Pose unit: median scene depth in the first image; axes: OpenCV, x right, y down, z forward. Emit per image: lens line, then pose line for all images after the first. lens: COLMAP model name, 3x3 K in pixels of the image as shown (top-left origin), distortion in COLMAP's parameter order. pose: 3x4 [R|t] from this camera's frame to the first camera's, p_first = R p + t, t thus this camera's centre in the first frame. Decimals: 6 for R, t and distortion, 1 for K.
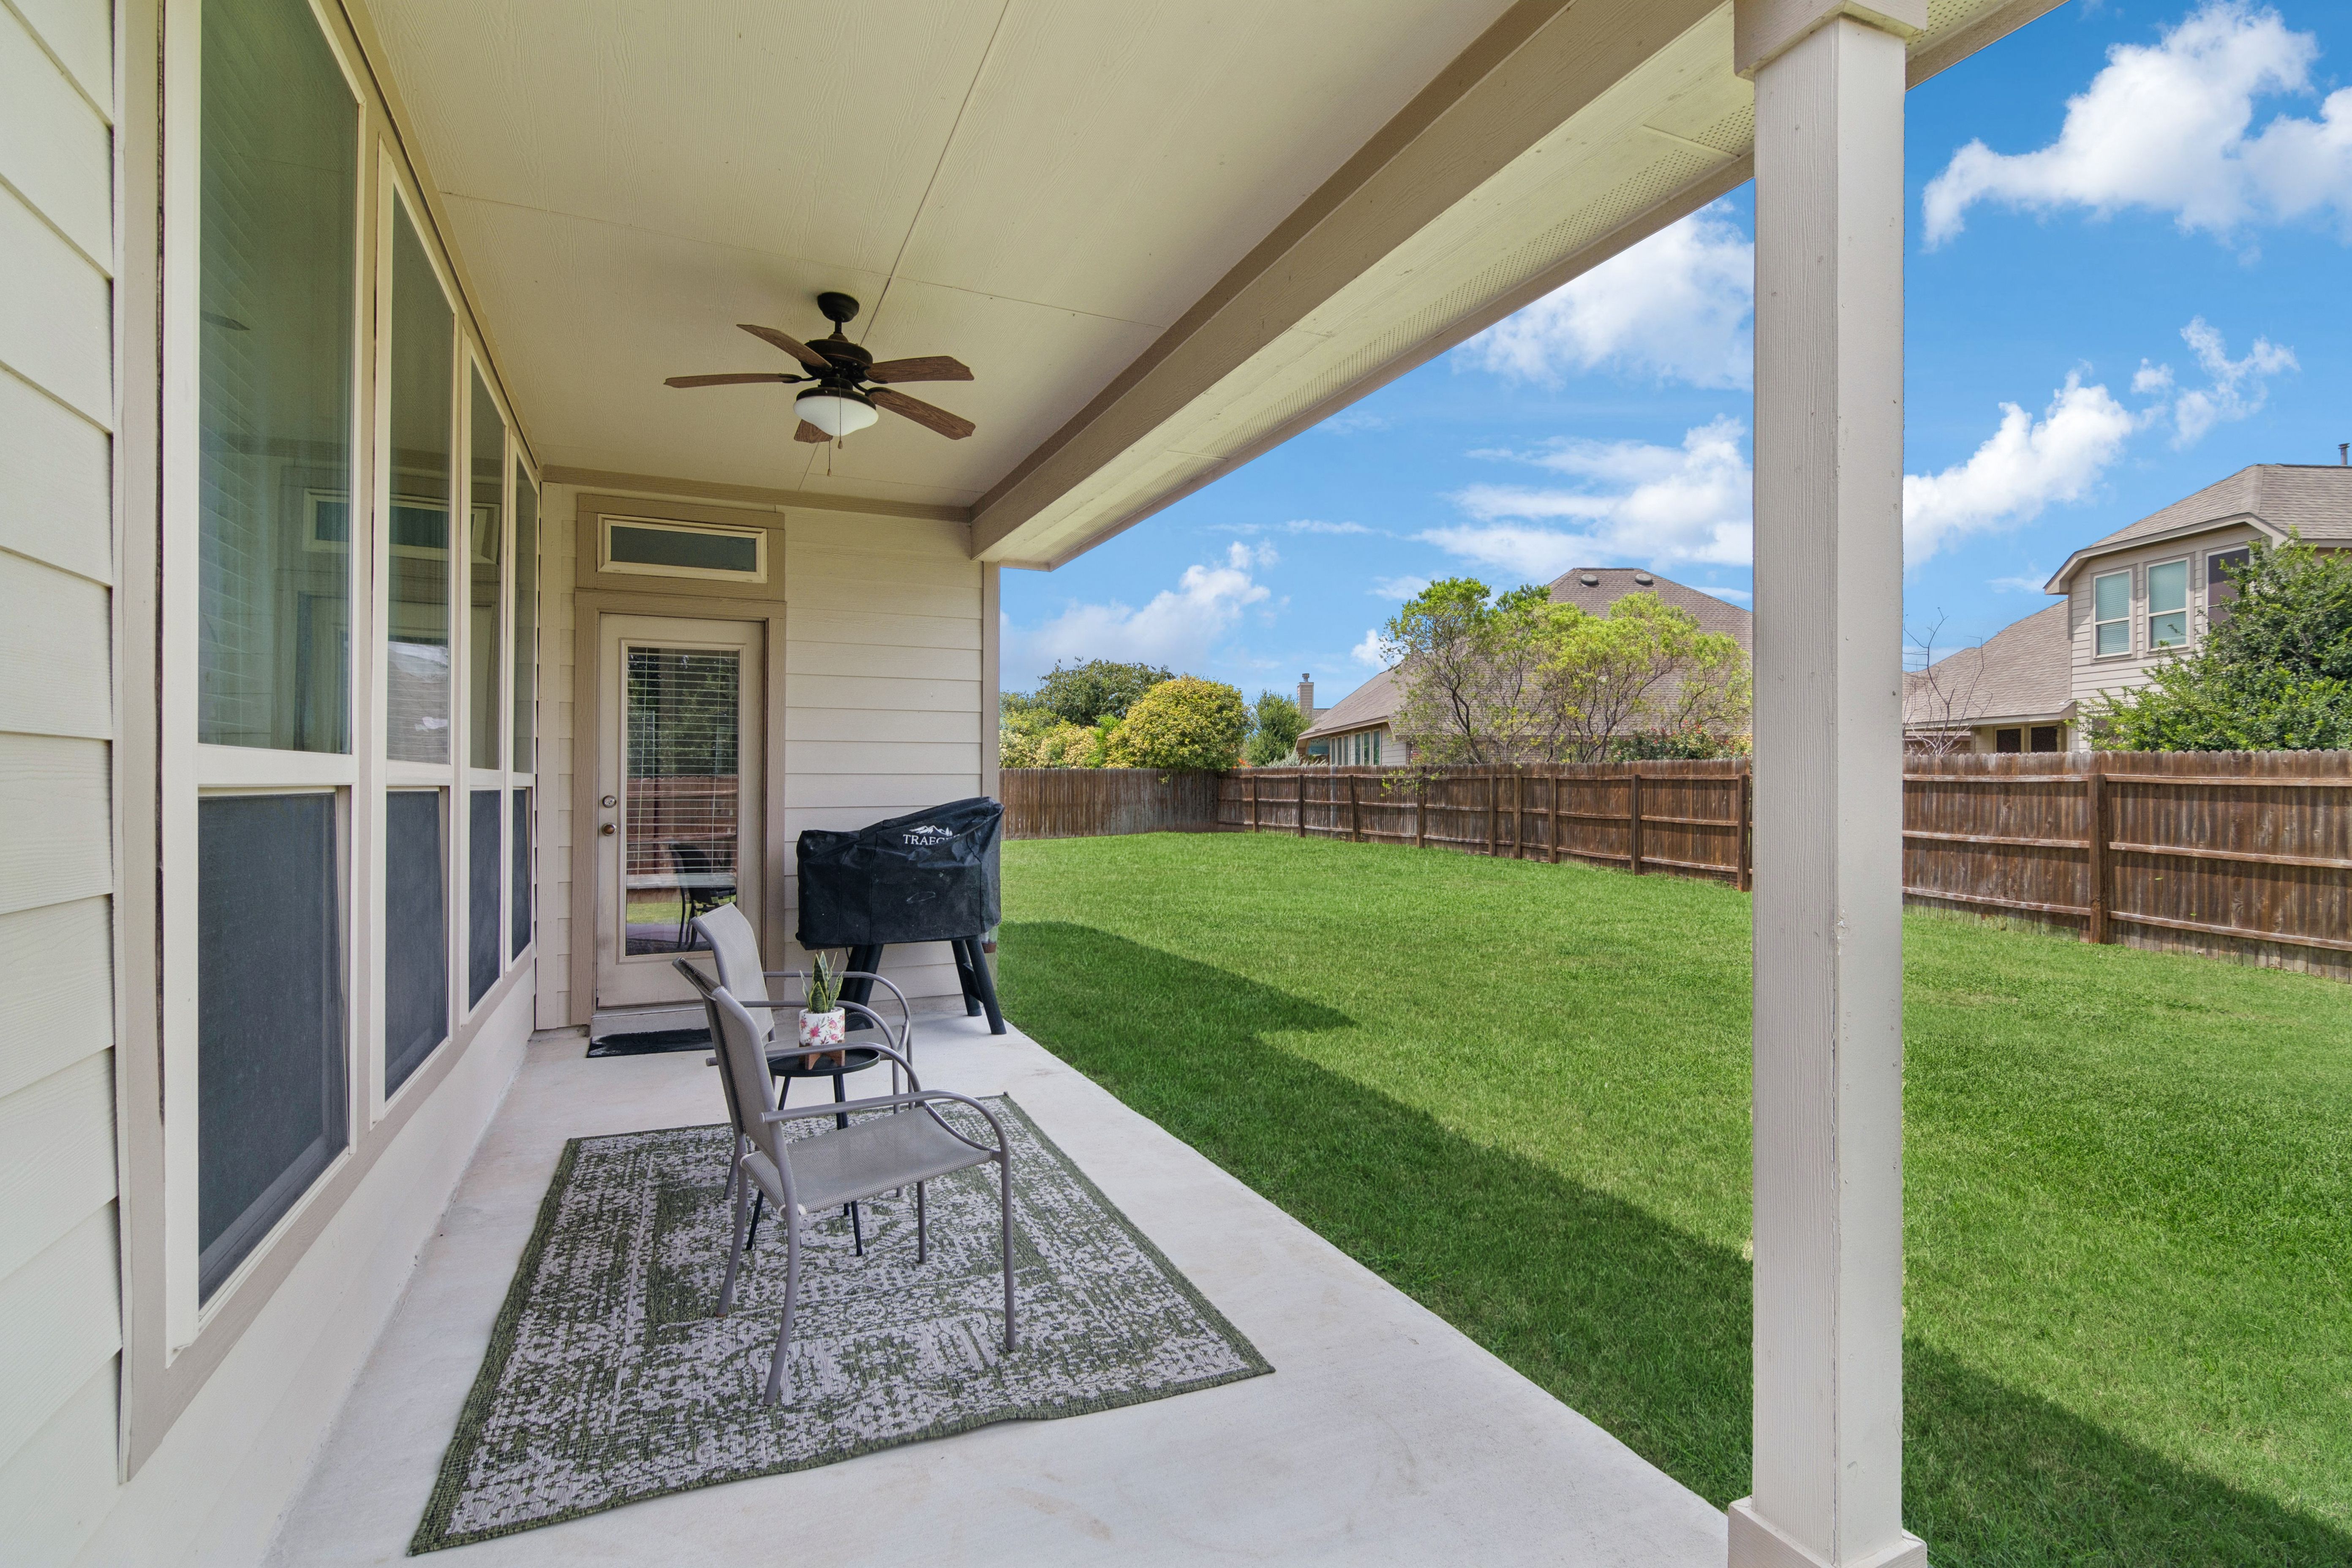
lens RADIAL K [[1123.8, 0, 1171.4], [0, 1123.8, 773.3], [0, 0, 1]] dist [-0.001741, -0.000084]
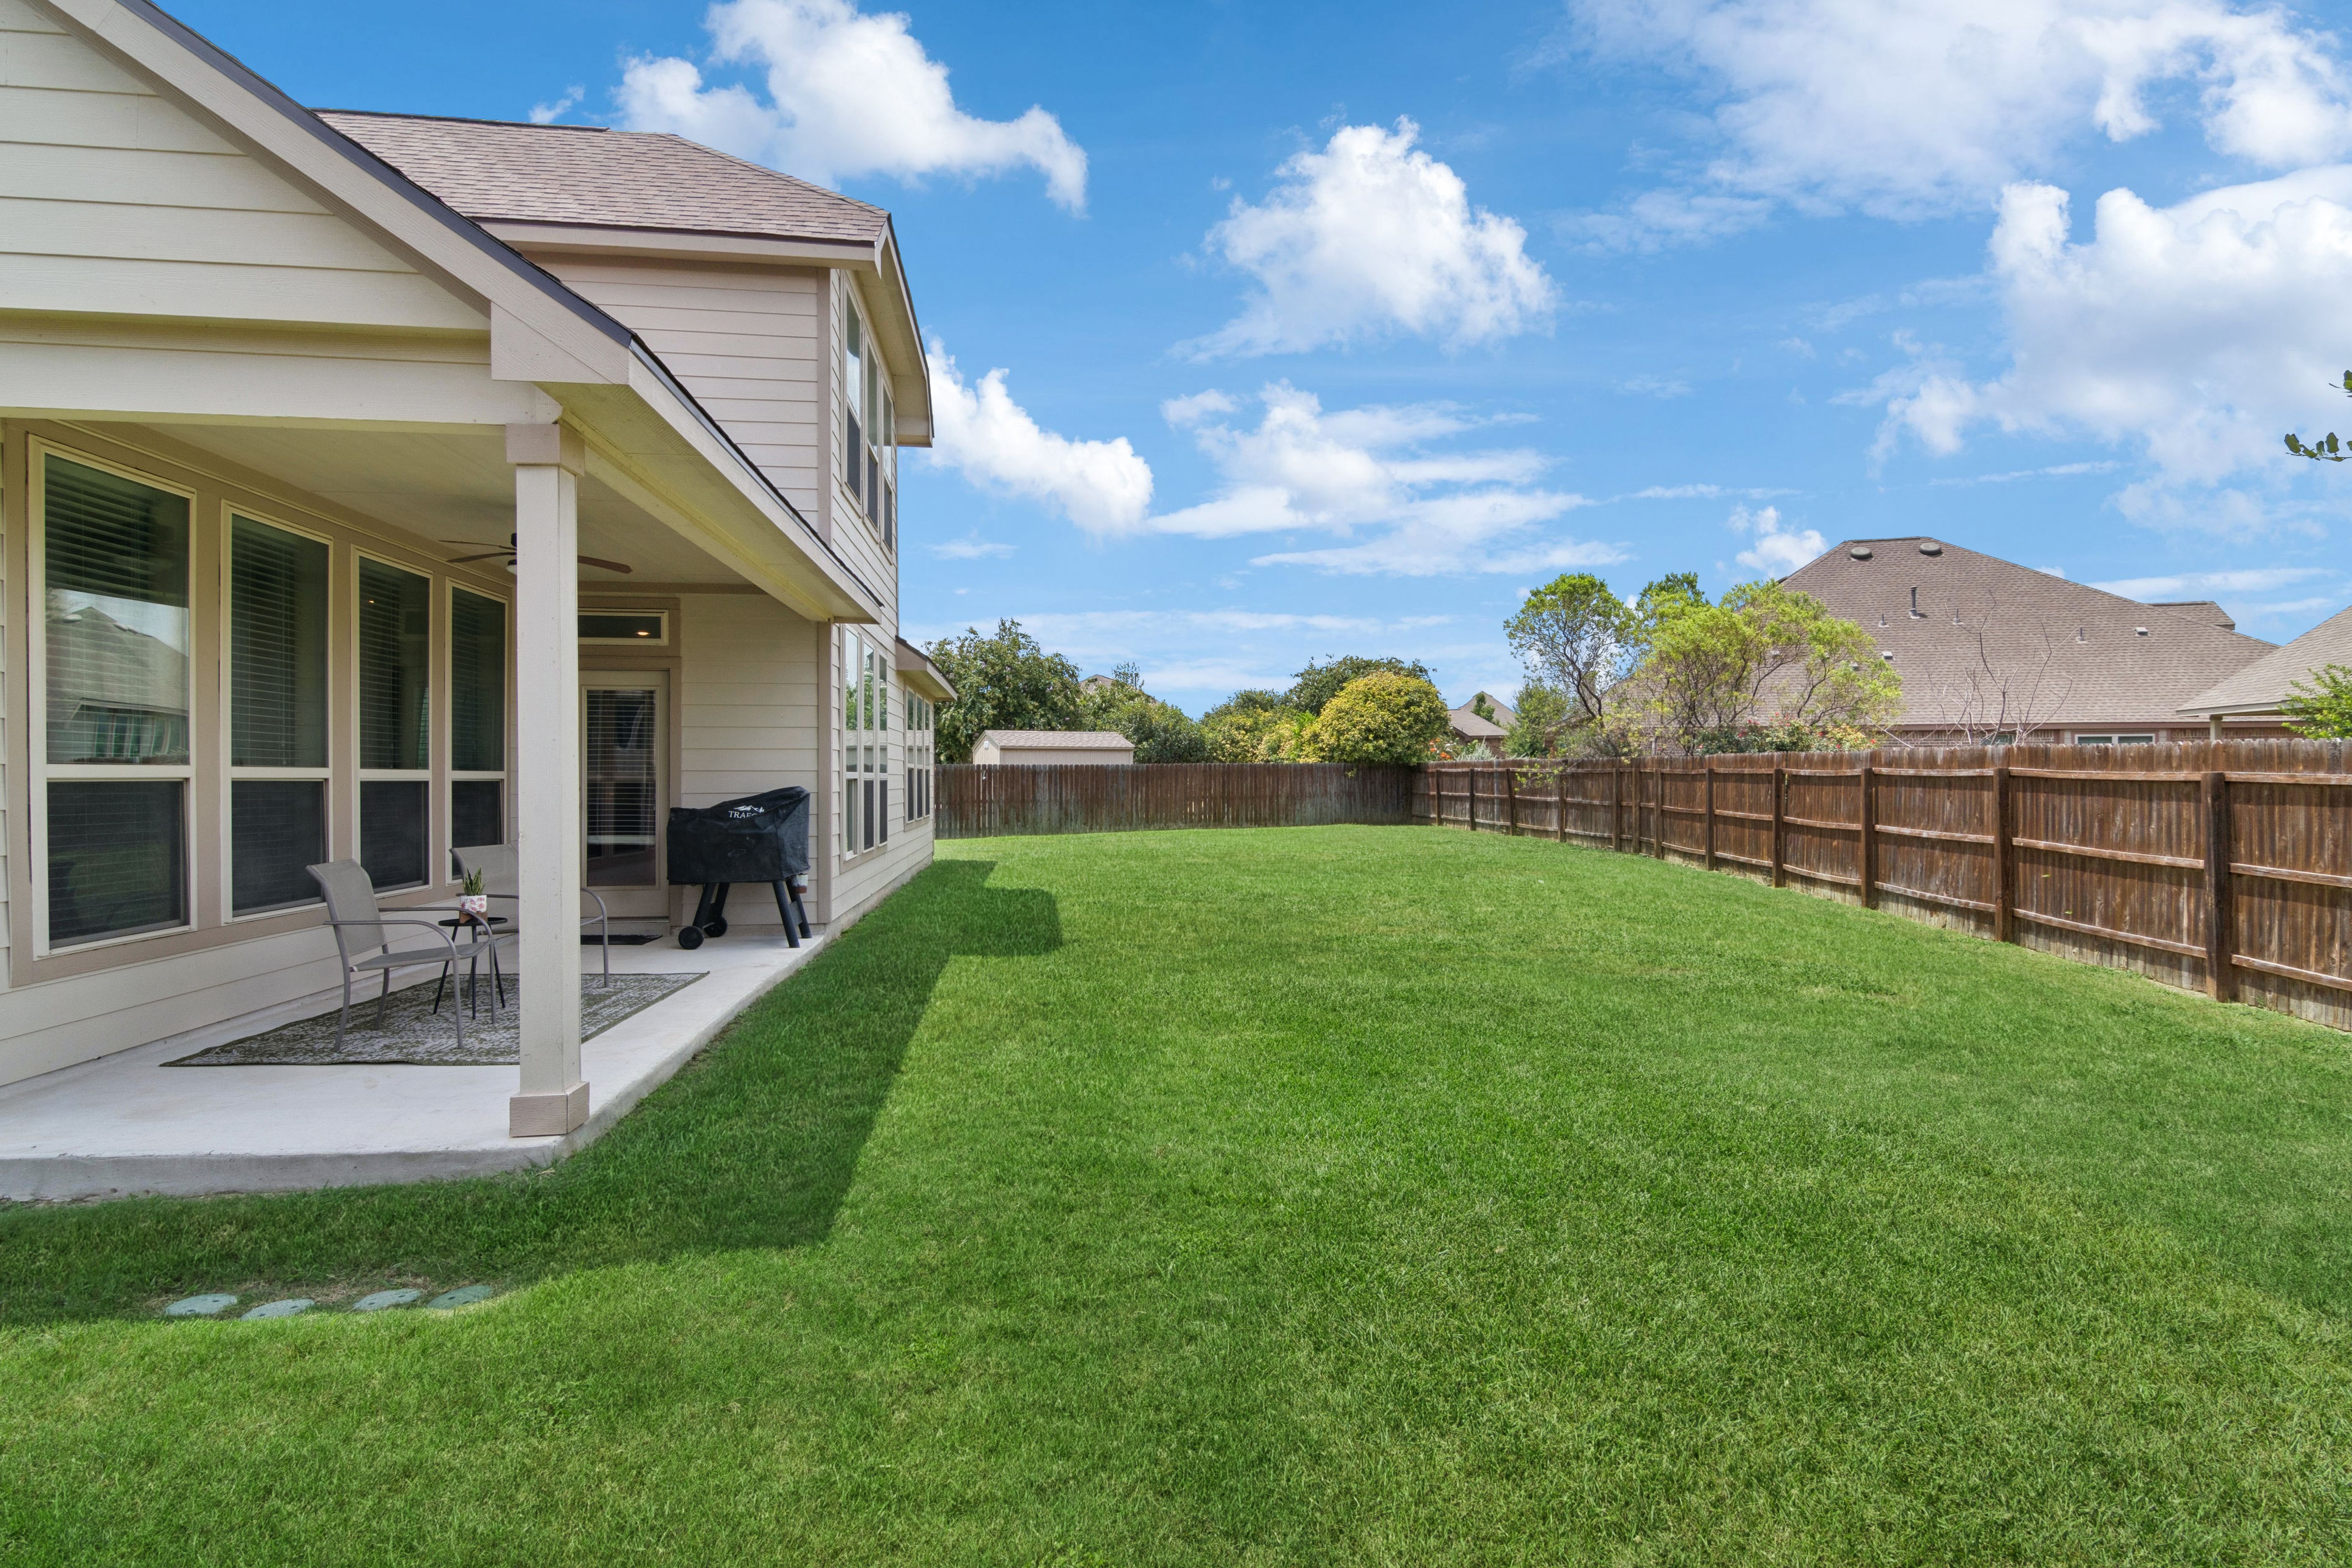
lens RADIAL K [[1138.0, 0, 1177.9], [0, 1138.0, 775.5], [0, 0, 1]] dist [-0.004420, -0.005000]
pose [[0.954081, -0.000342, -0.299550, 0.267593], [0.002540, 0.999973, 0.006950, -0.000803], [0.299539, -0.007392, 0.954055, -0.092148]]
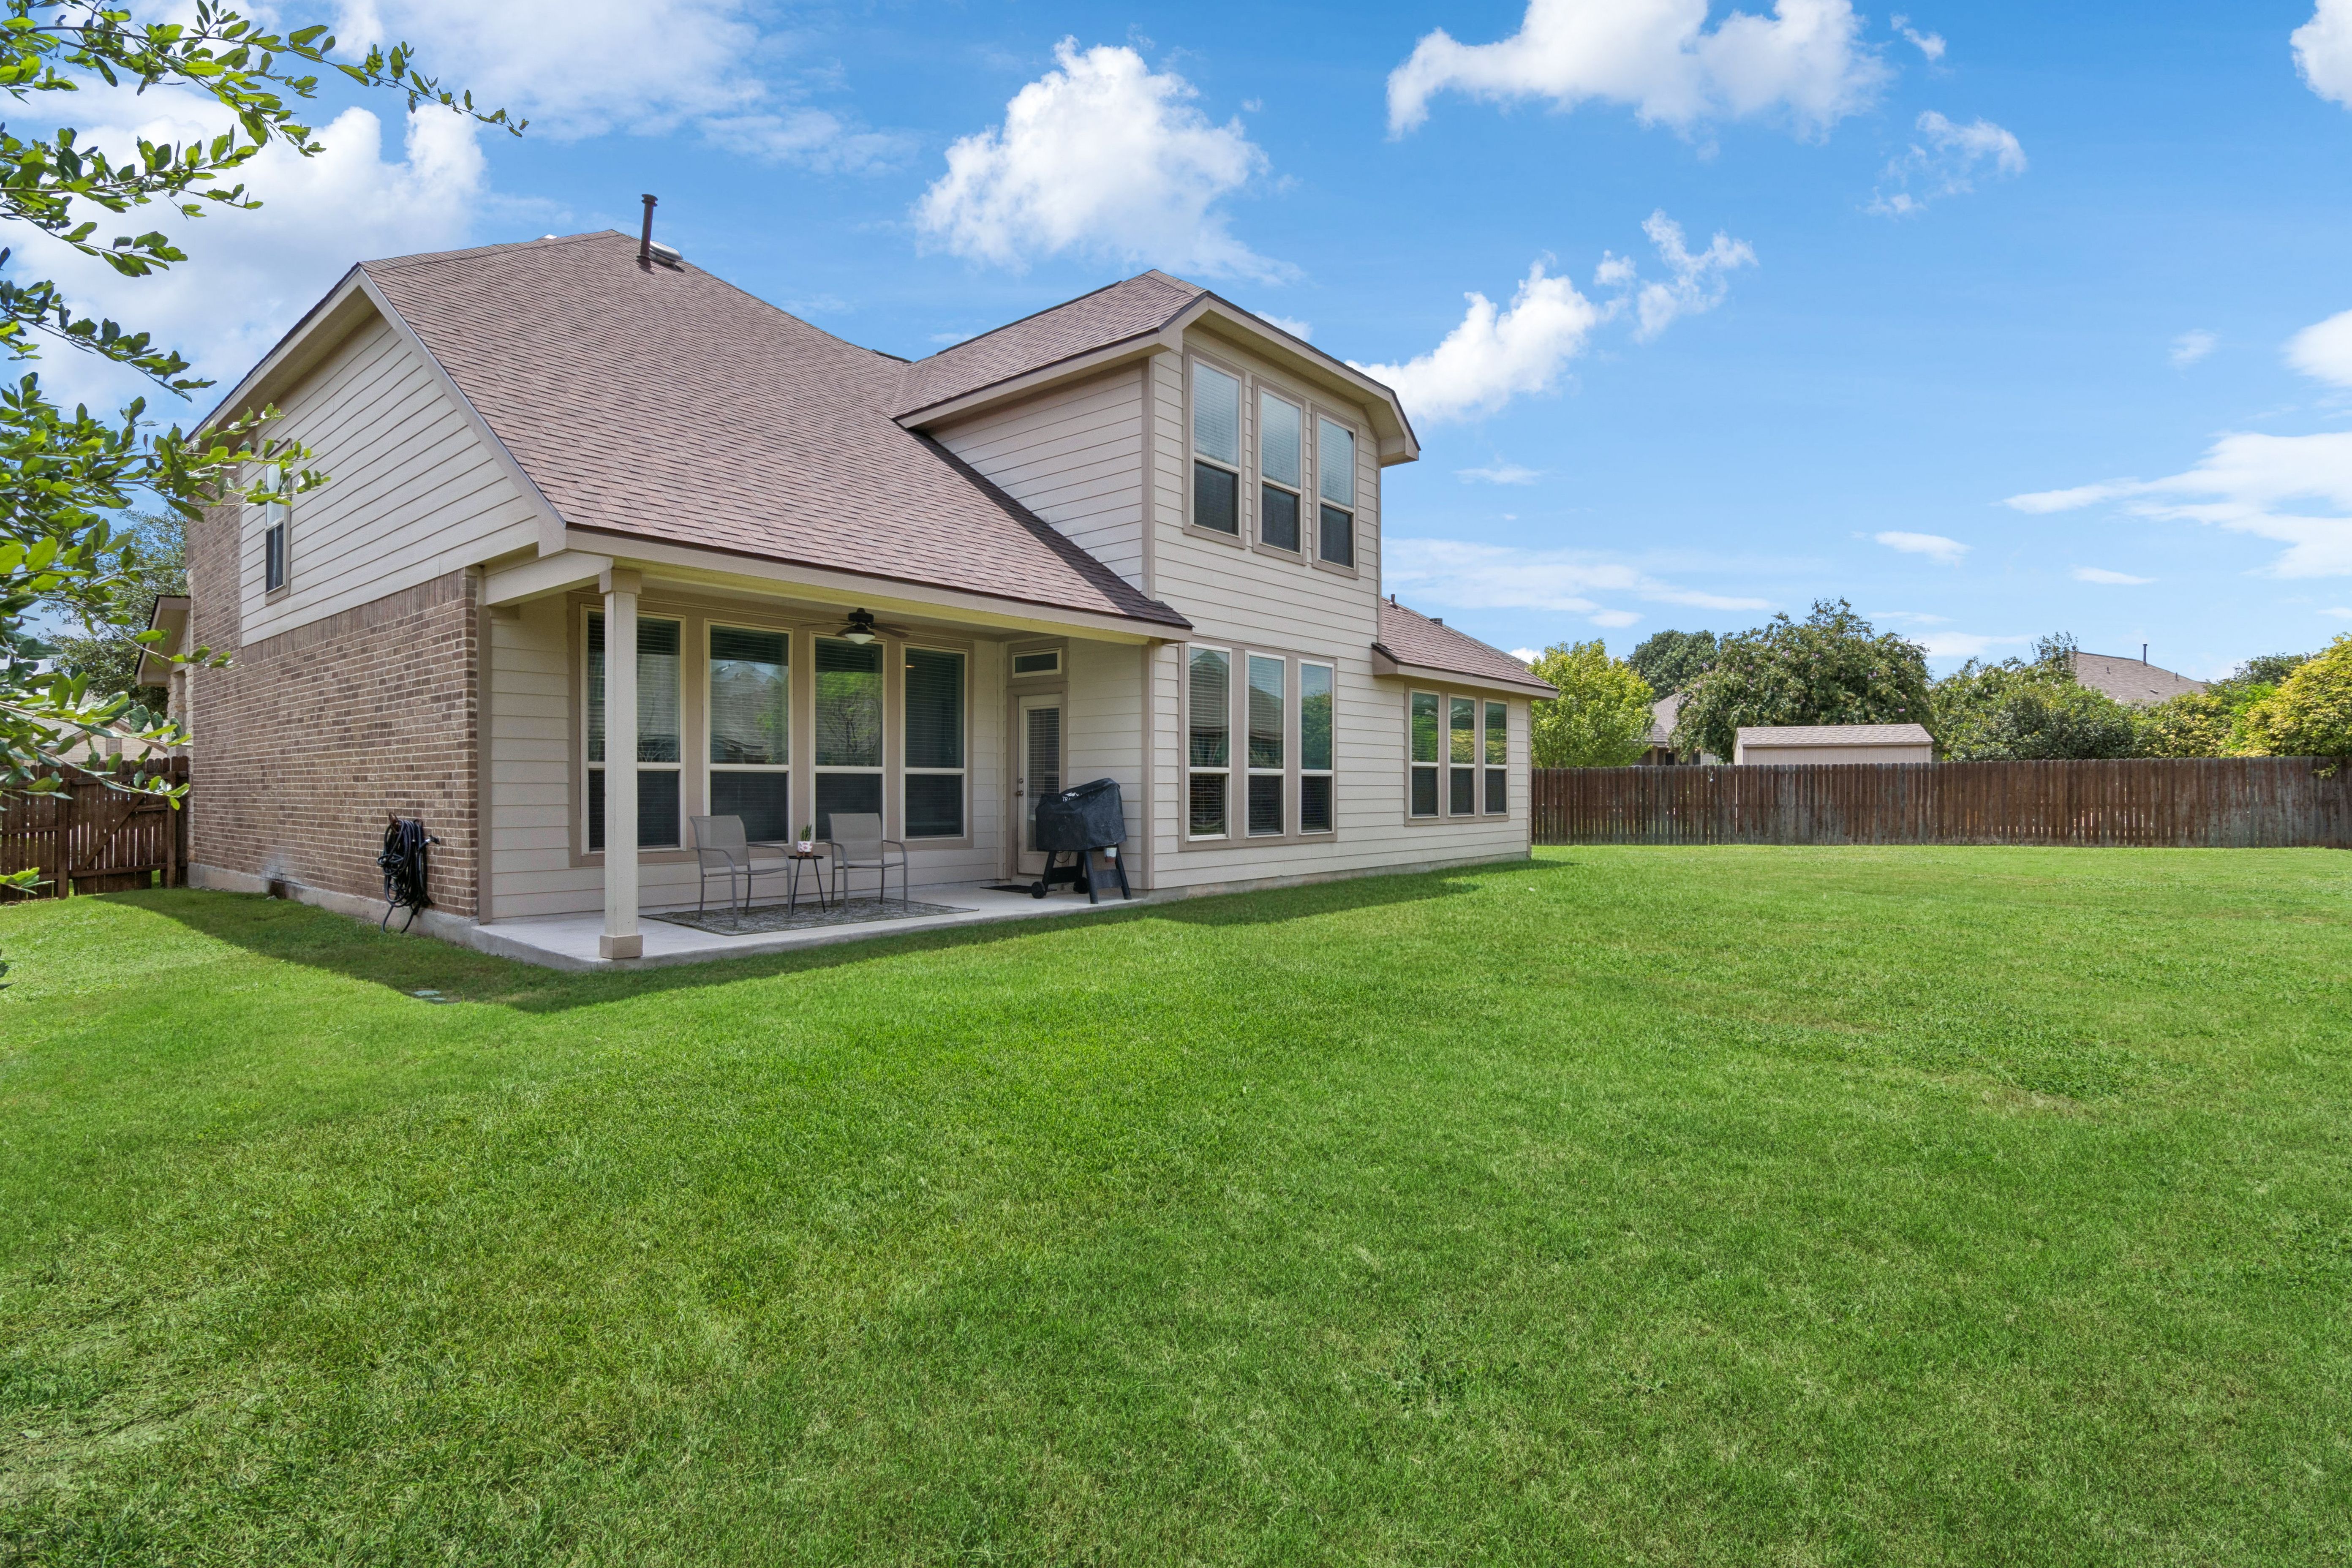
lens RADIAL K [[1138.0, 0, 1177.9], [0, 1138.0, 775.5], [0, 0, 1]] dist [-0.004420, -0.005000]
pose [[0.416116, -0.007131, -0.909283, 0.563860], [0.007399, 0.999963, -0.004456, 0.009238], [0.909281, -0.004873, 0.416153, 0.118101]]
